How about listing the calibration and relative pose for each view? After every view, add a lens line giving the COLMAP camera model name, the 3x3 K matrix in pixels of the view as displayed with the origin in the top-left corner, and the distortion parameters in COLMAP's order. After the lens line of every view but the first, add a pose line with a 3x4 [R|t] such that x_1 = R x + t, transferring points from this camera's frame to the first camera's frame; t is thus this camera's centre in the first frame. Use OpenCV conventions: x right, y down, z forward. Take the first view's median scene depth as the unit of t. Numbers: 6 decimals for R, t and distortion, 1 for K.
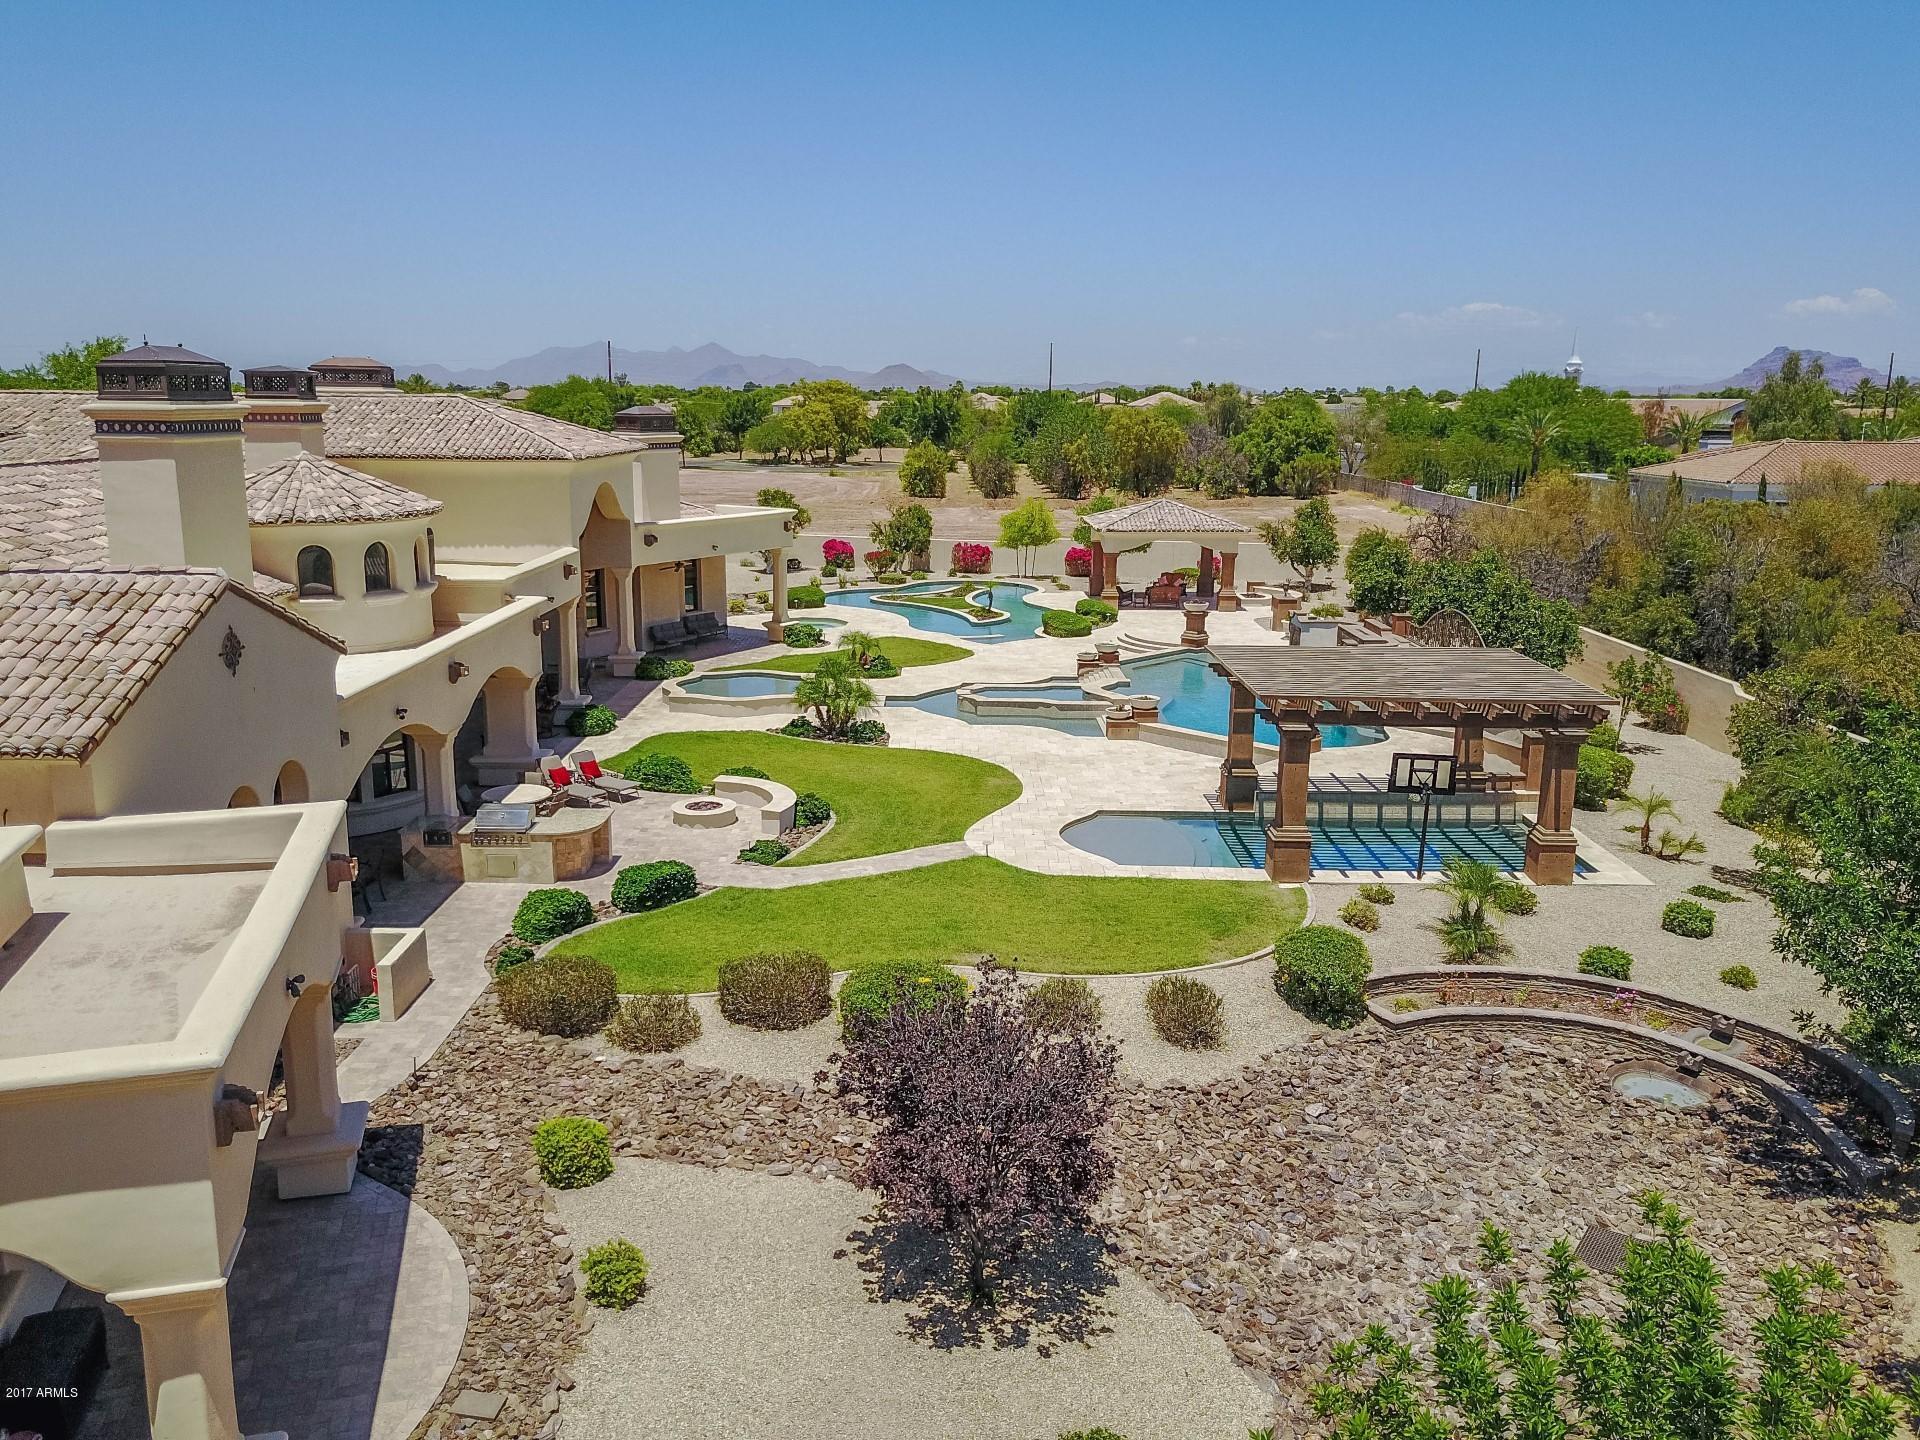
lens RADIAL K [[1474.0, 0, 960.0], [0, 1474.0, 720.0], [0, 0, 1]] dist [-0.001175, 0.012254]
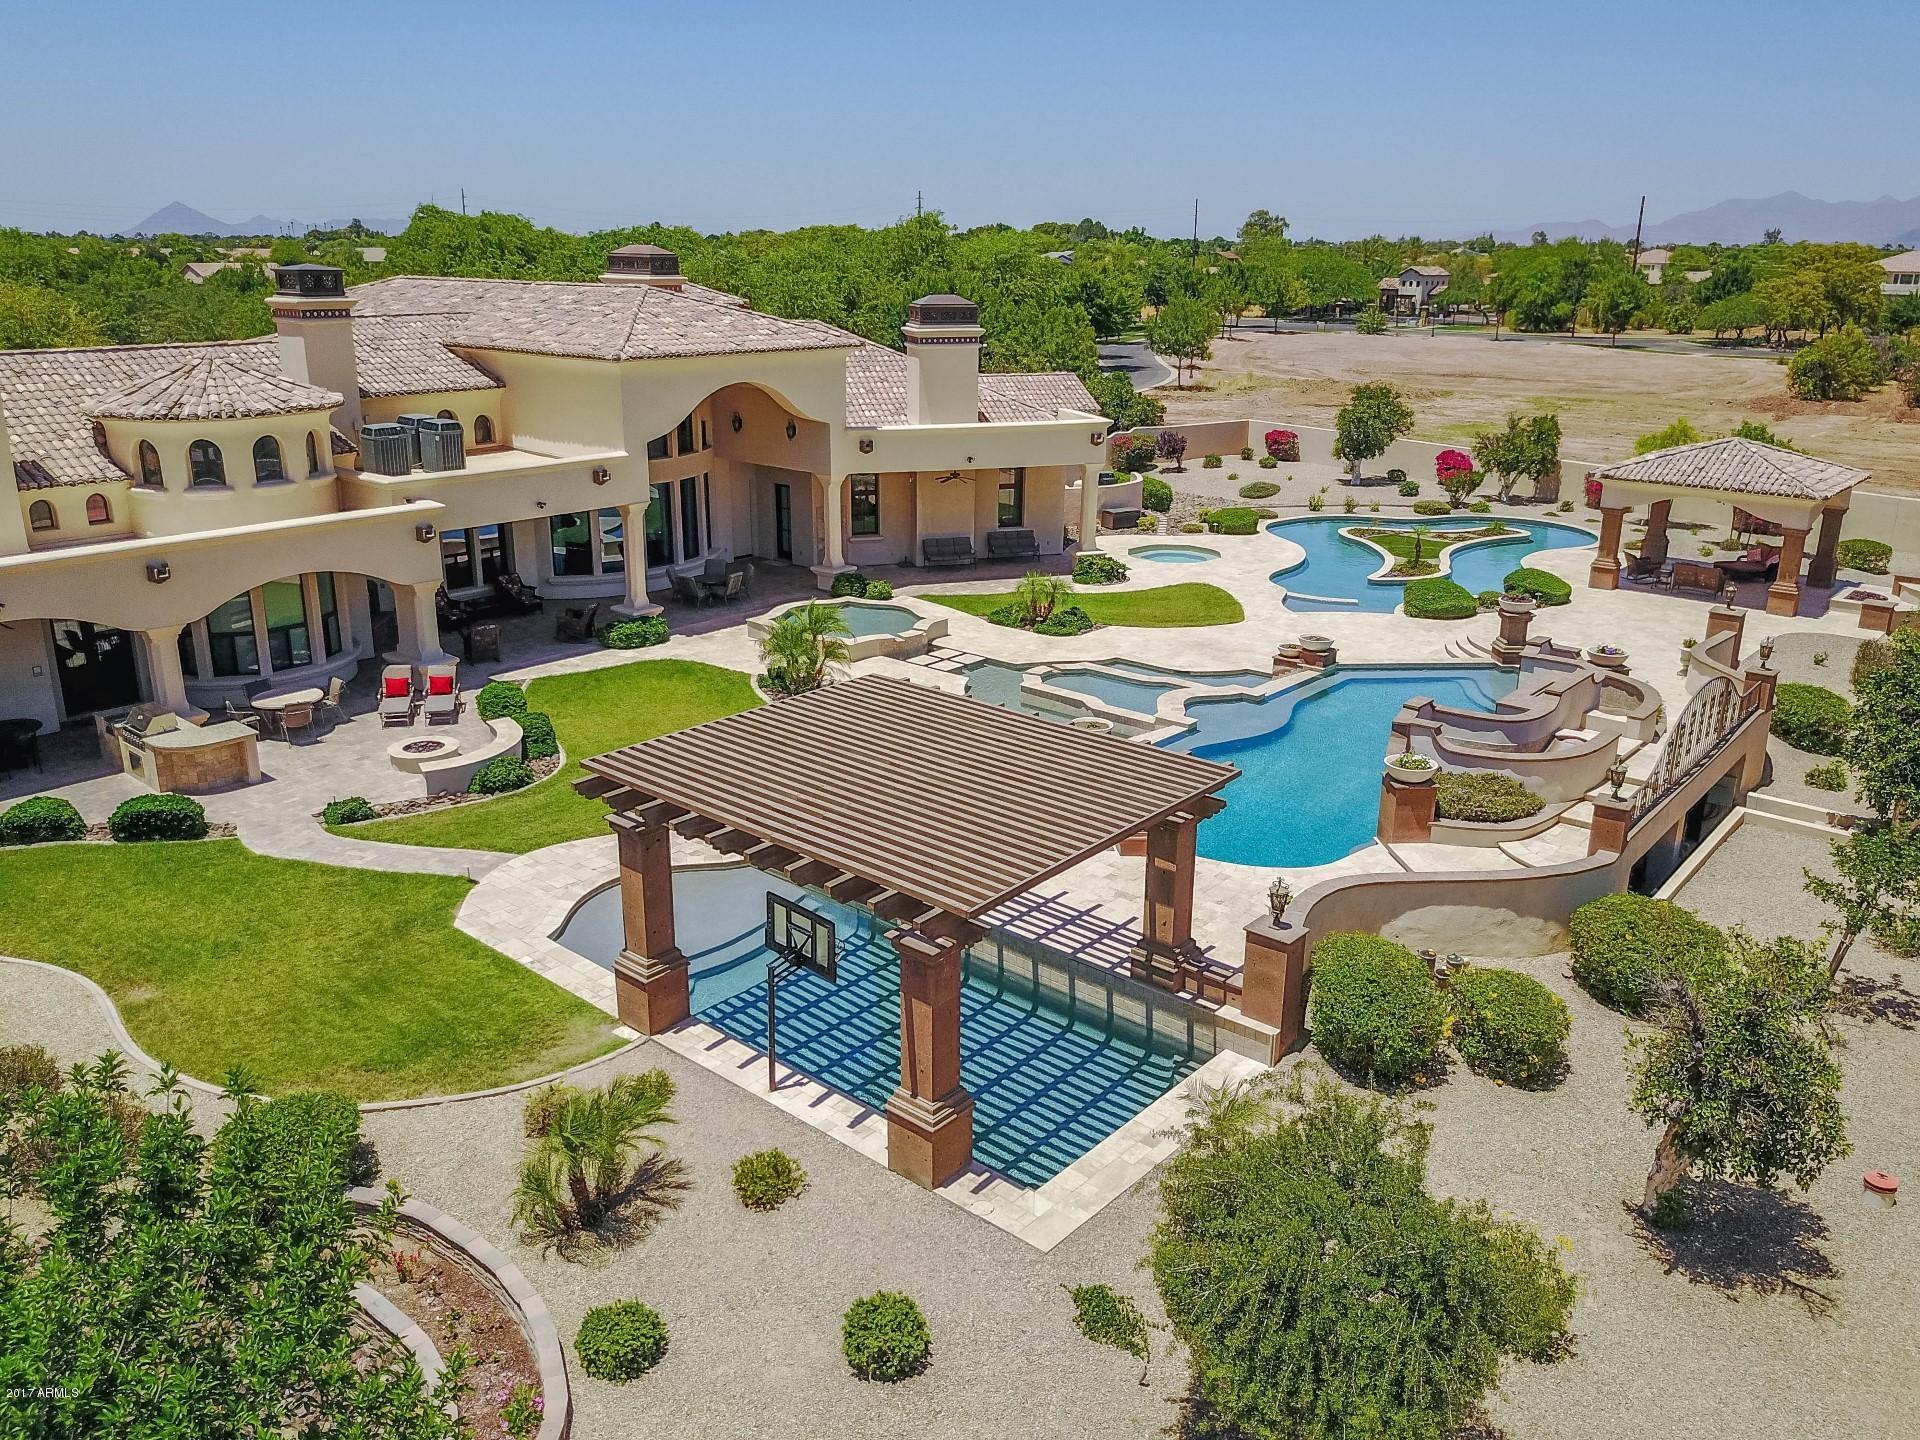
lens RADIAL K [[1474.0, 0, 960.0], [0, 1474.0, 720.0], [0, 0, 1]] dist [-0.001175, 0.012254]
pose [[0.750558, 0.197128, -0.630716, 0.559379], [-0.140310, 0.980245, 0.139402, -0.114245], [0.645737, -0.016134, 0.763390, 0.419603]]
